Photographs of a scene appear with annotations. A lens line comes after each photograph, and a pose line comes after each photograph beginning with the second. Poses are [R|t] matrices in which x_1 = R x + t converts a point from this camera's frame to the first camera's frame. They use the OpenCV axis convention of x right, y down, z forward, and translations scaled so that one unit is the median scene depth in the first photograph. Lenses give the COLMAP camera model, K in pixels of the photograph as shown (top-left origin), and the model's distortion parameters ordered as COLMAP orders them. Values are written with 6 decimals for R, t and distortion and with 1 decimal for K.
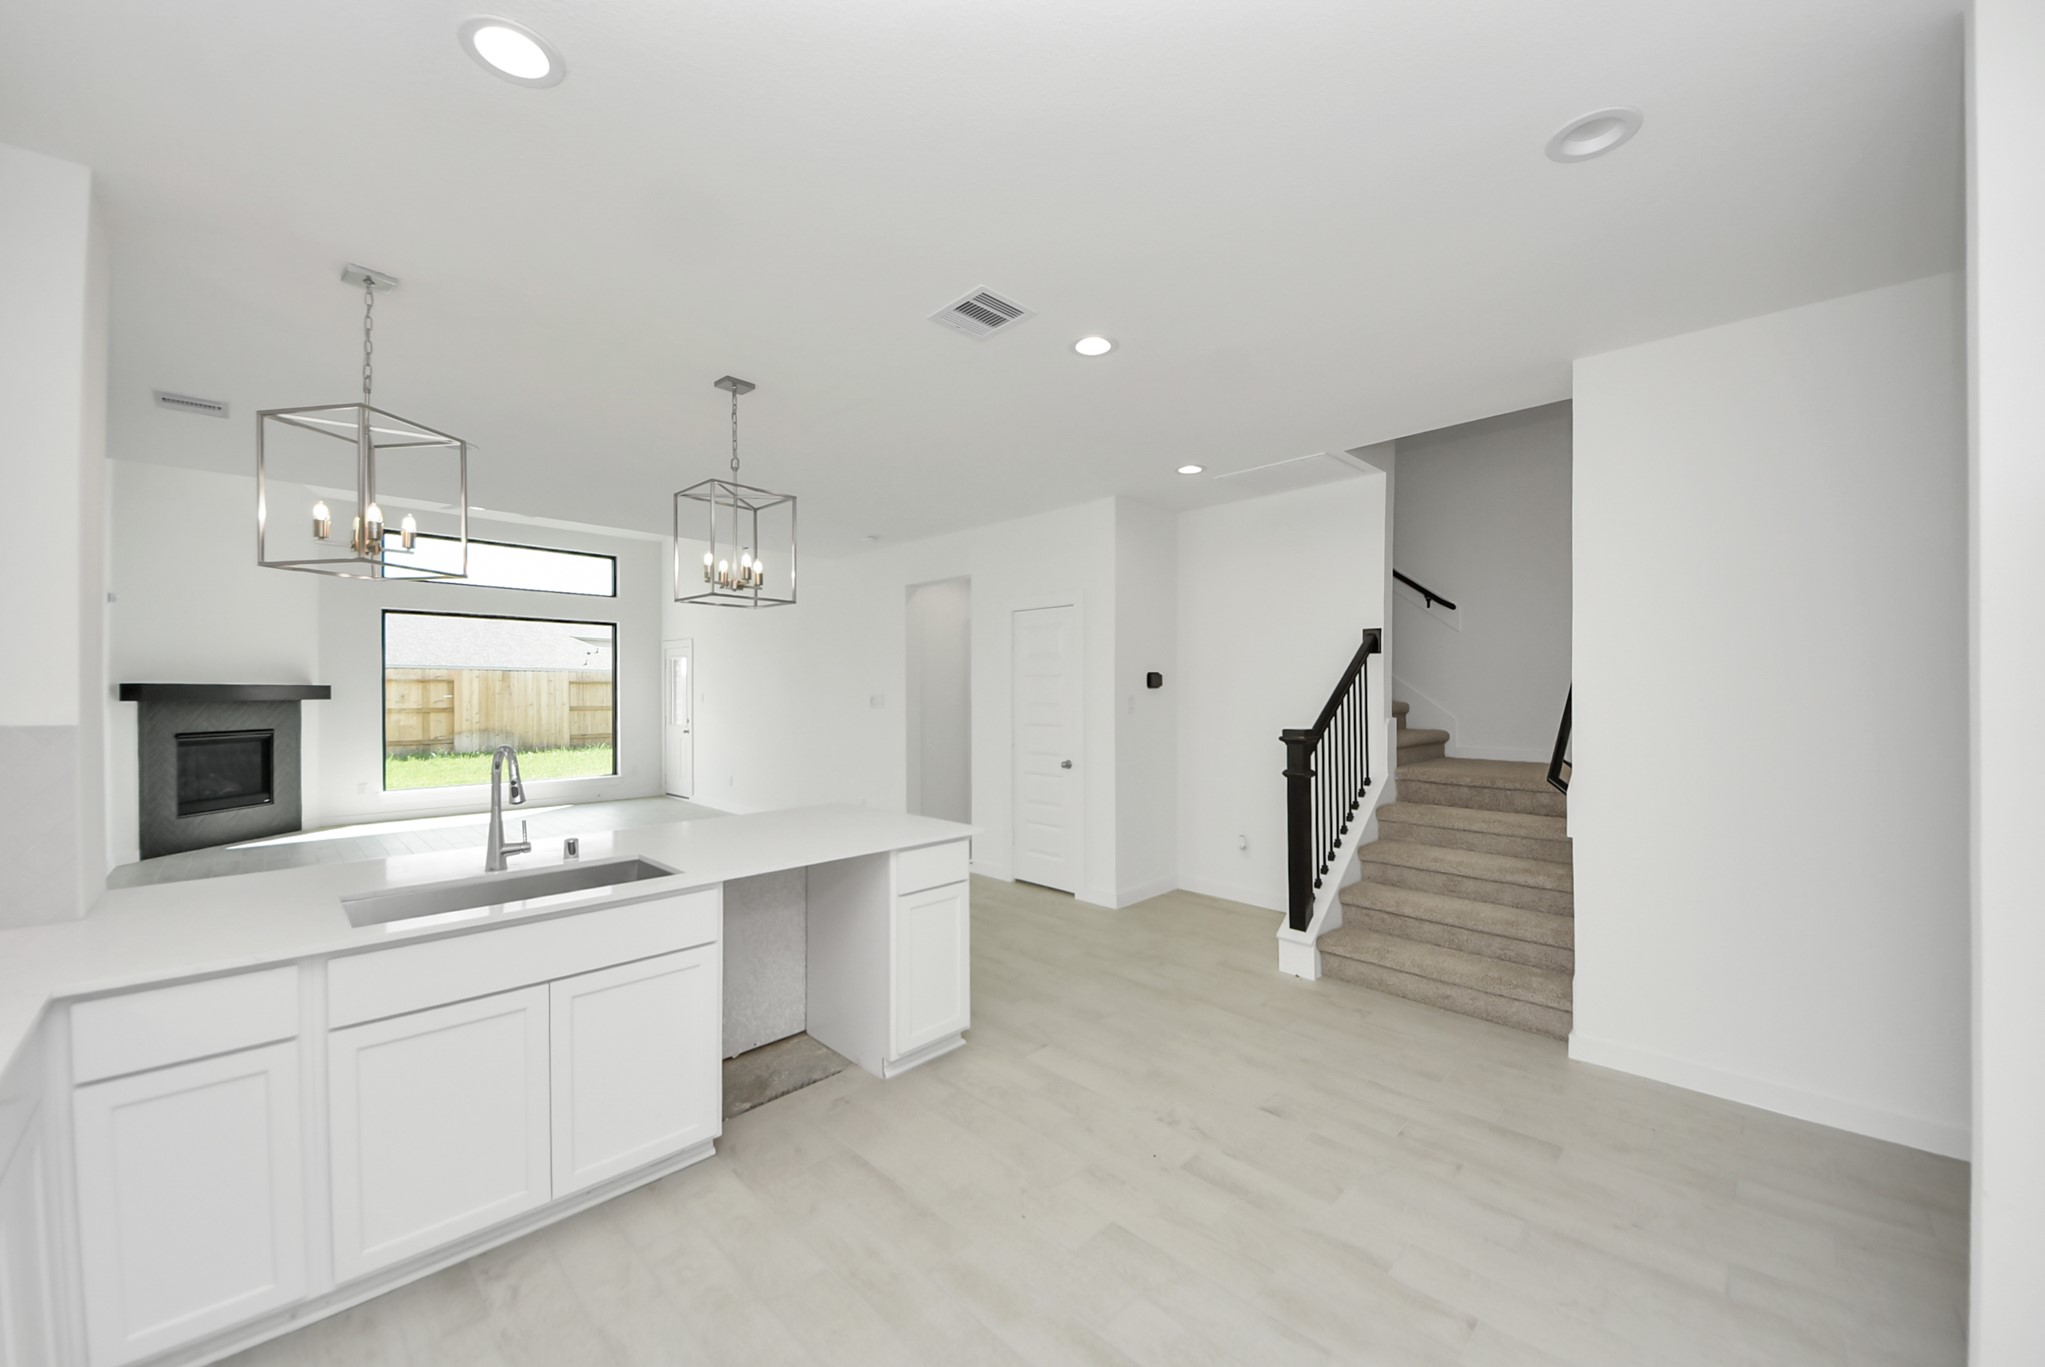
lens RADIAL K [[766.3, 0, 1022.4], [0, 766.3, 695.5], [0, 0, 1]] dist [0.063144, -0.030982]
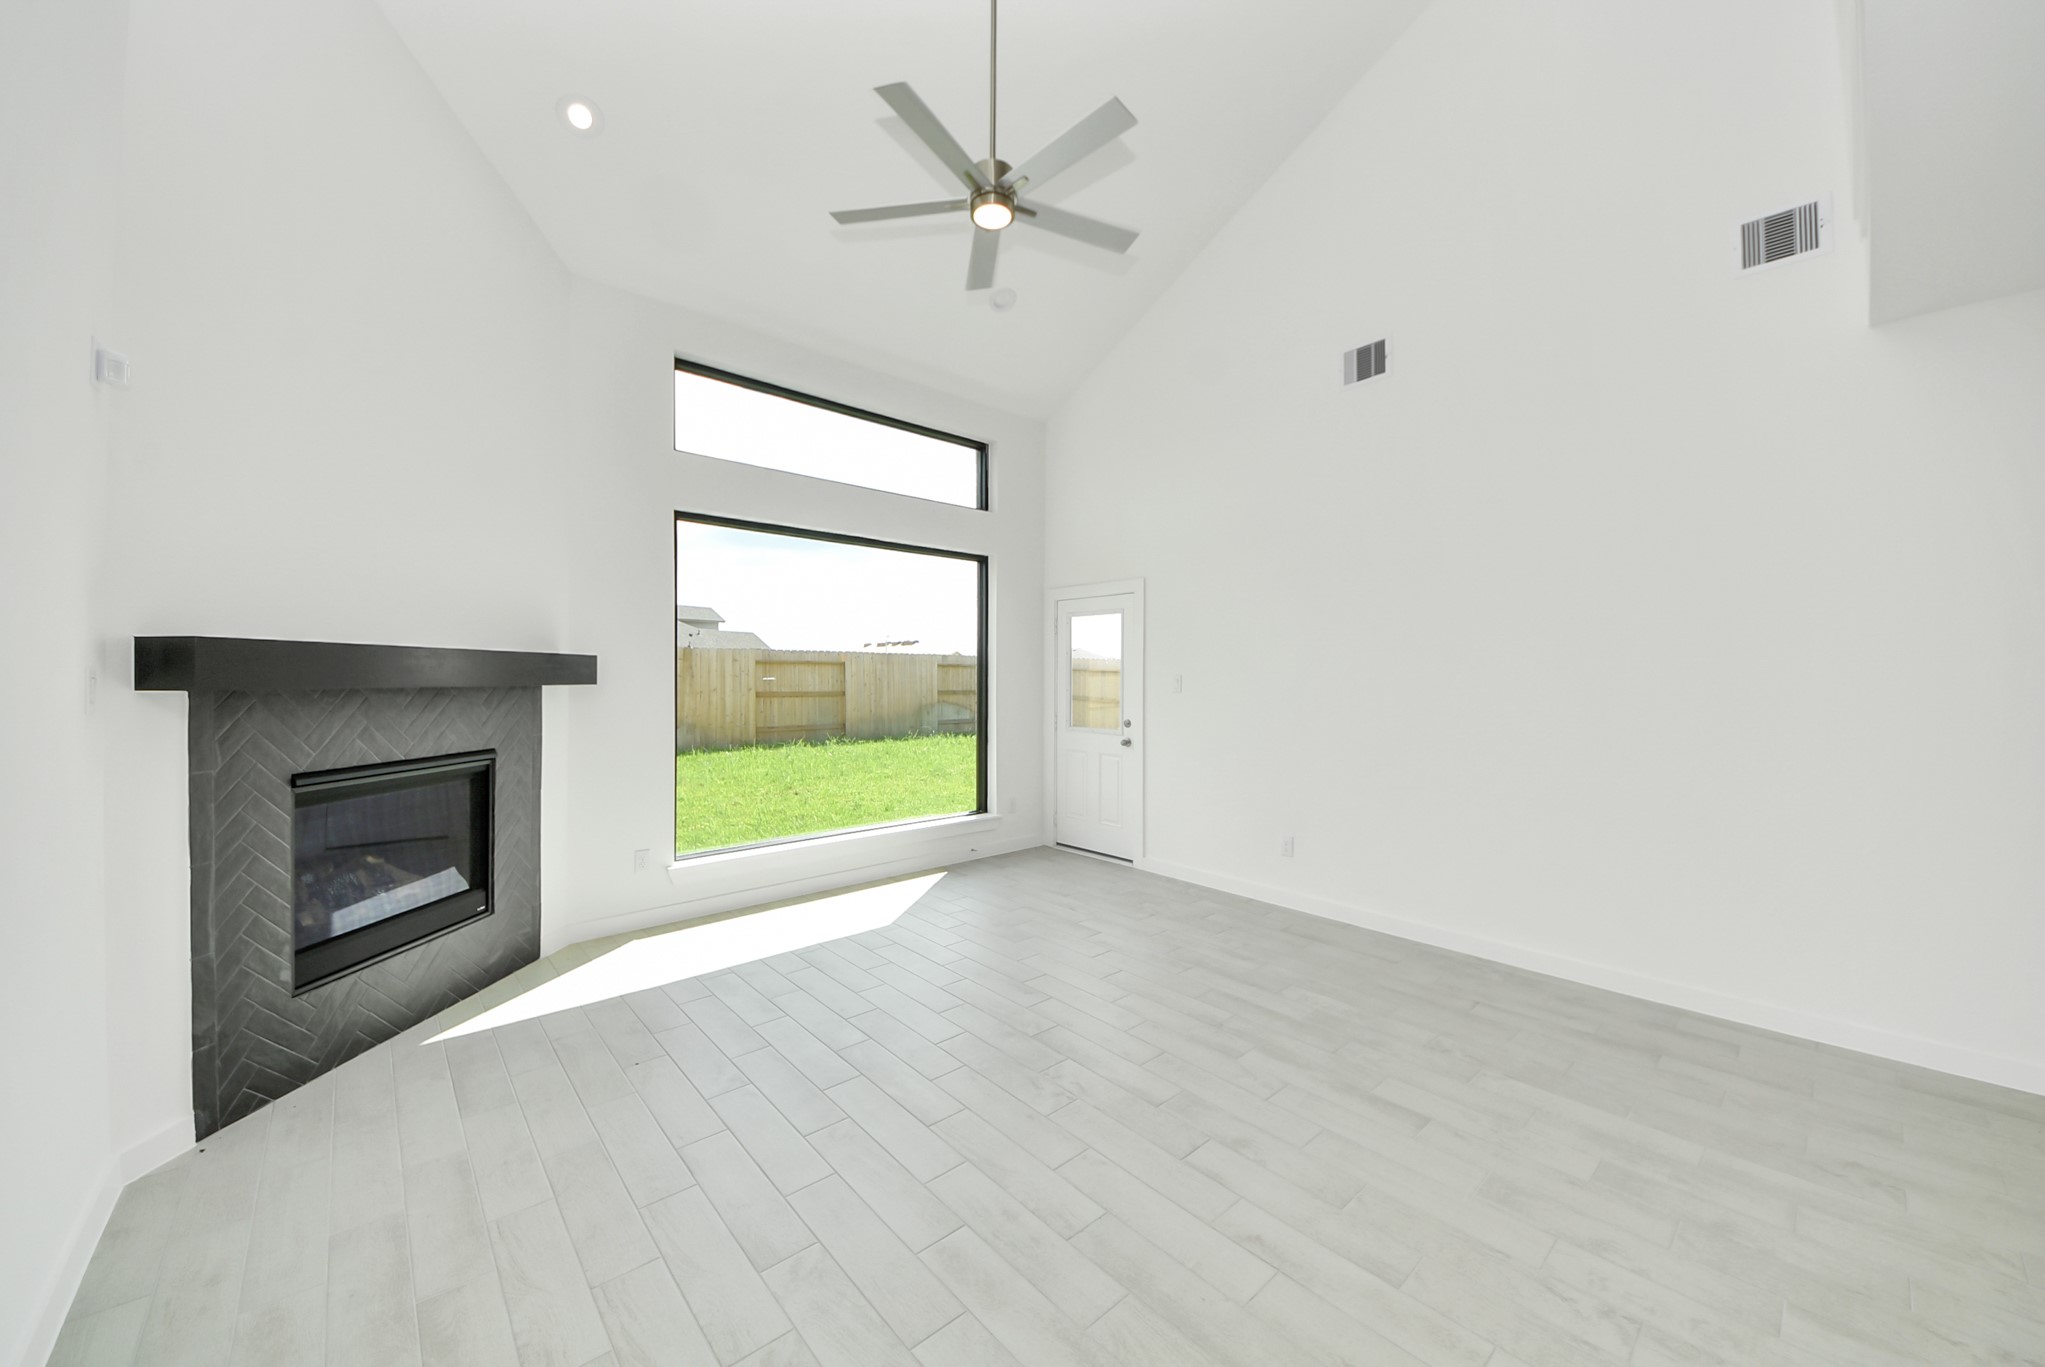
lens RADIAL K [[739.7, 0, 1004.1], [0, 739.7, 678.2], [0, 0, 1]] dist [-0.000209, -0.000220]
pose [[0.997839, 0.003739, -0.065607, -0.942412], [-0.003868, 0.999991, -0.001835, 0.000919], [0.065600, 0.002085, 0.997844, 0.890165]]
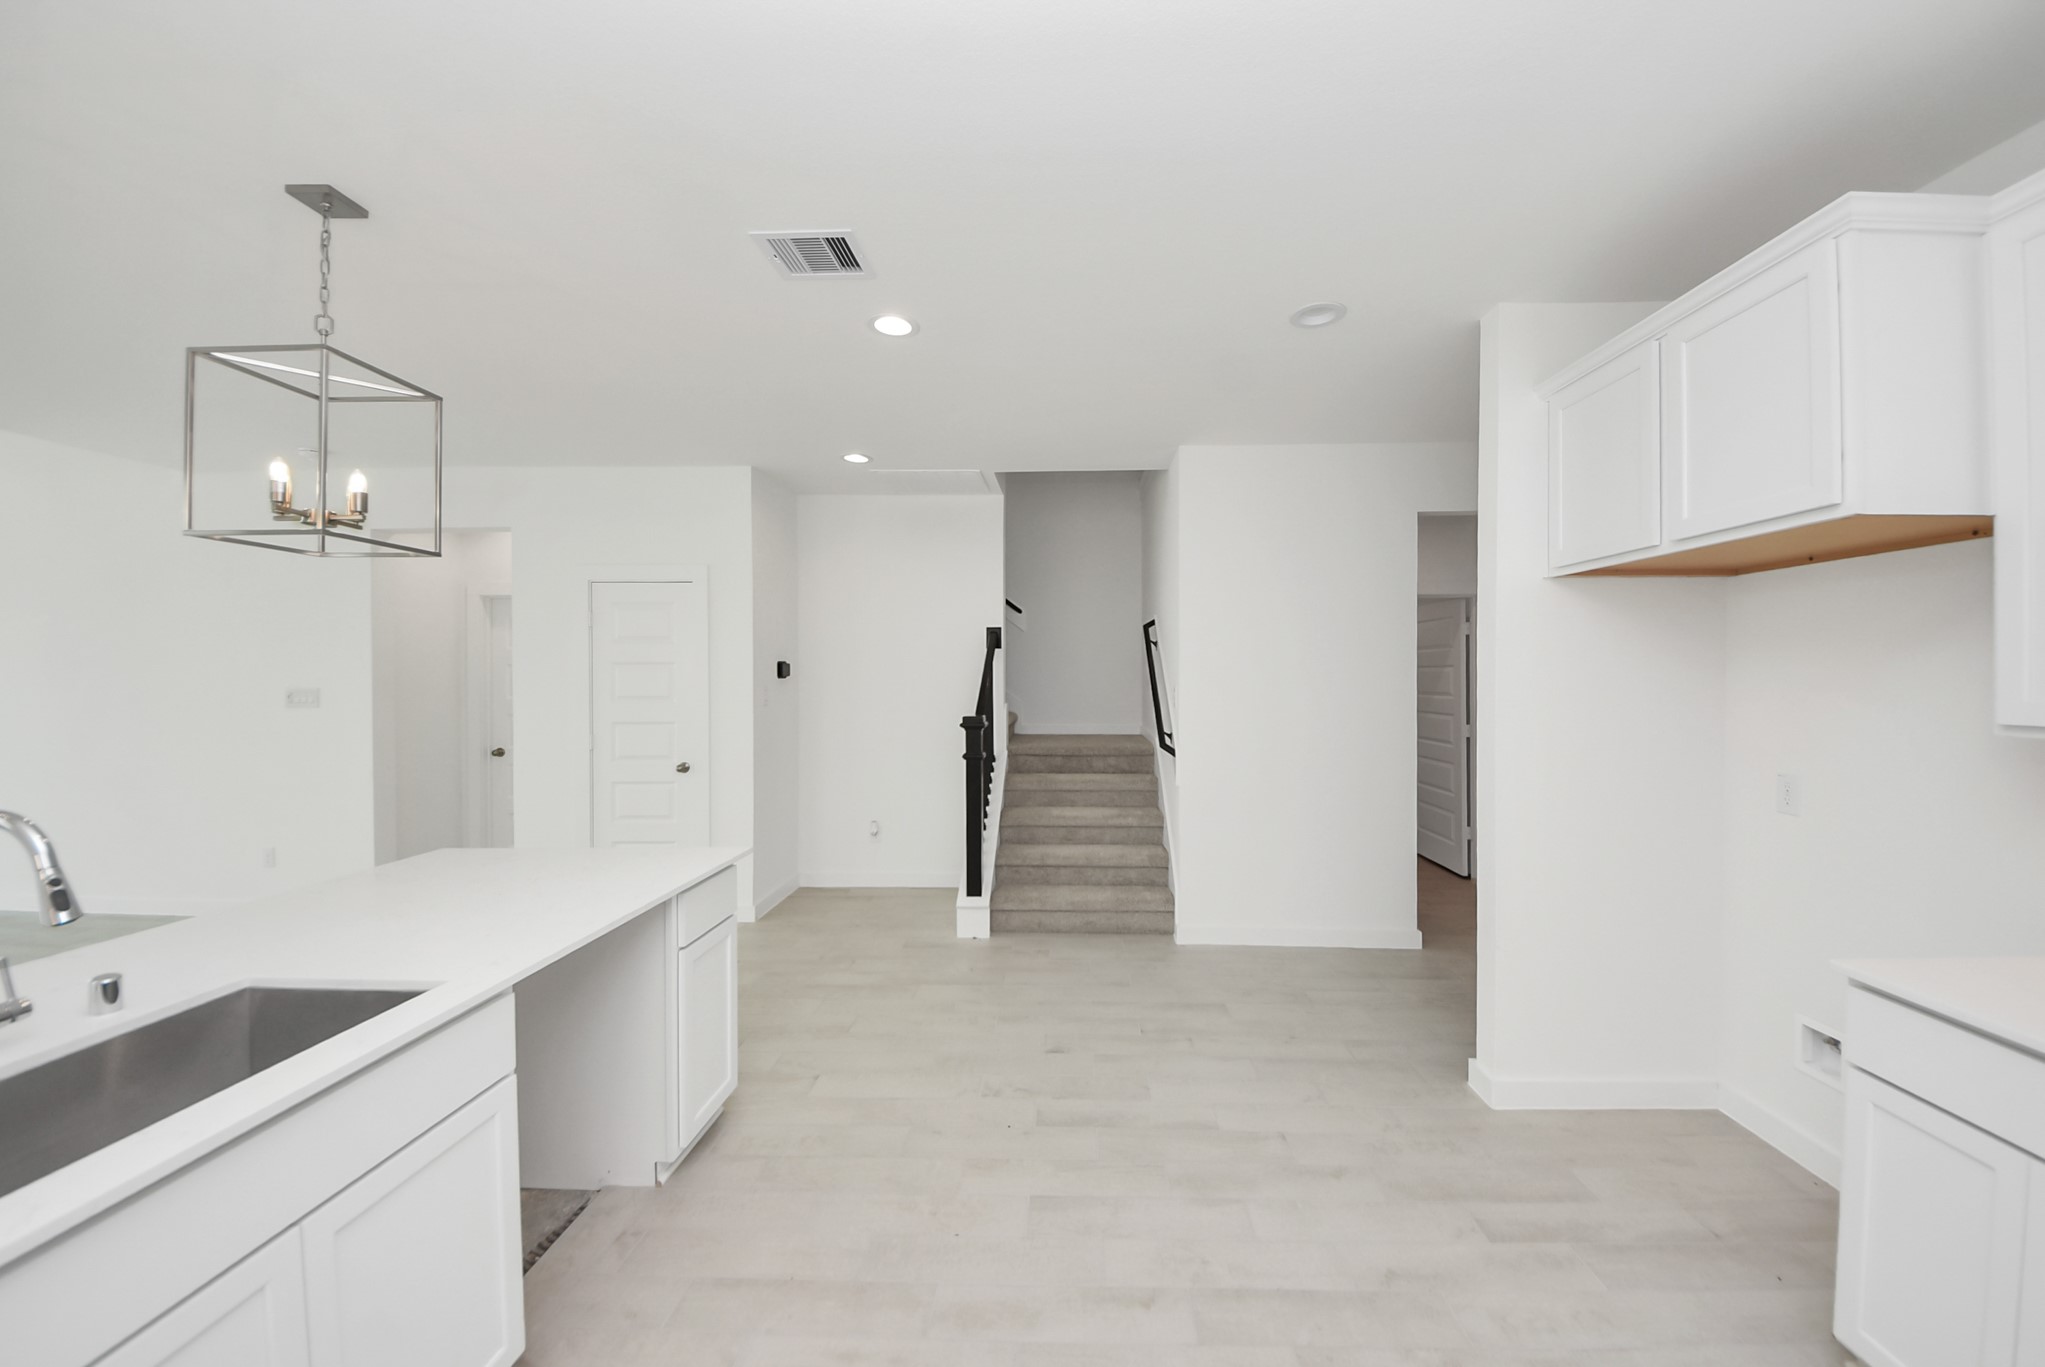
lens RADIAL K [[766.3, 0, 1022.4], [0, 766.3, 695.5], [0, 0, 1]] dist [0.063144, -0.030982]
pose [[0.744267, -0.022394, 0.667507, -0.244791], [0.008615, 0.999676, 0.023932, -0.008818], [-0.667827, -0.012062, 0.744219, 0.101433]]
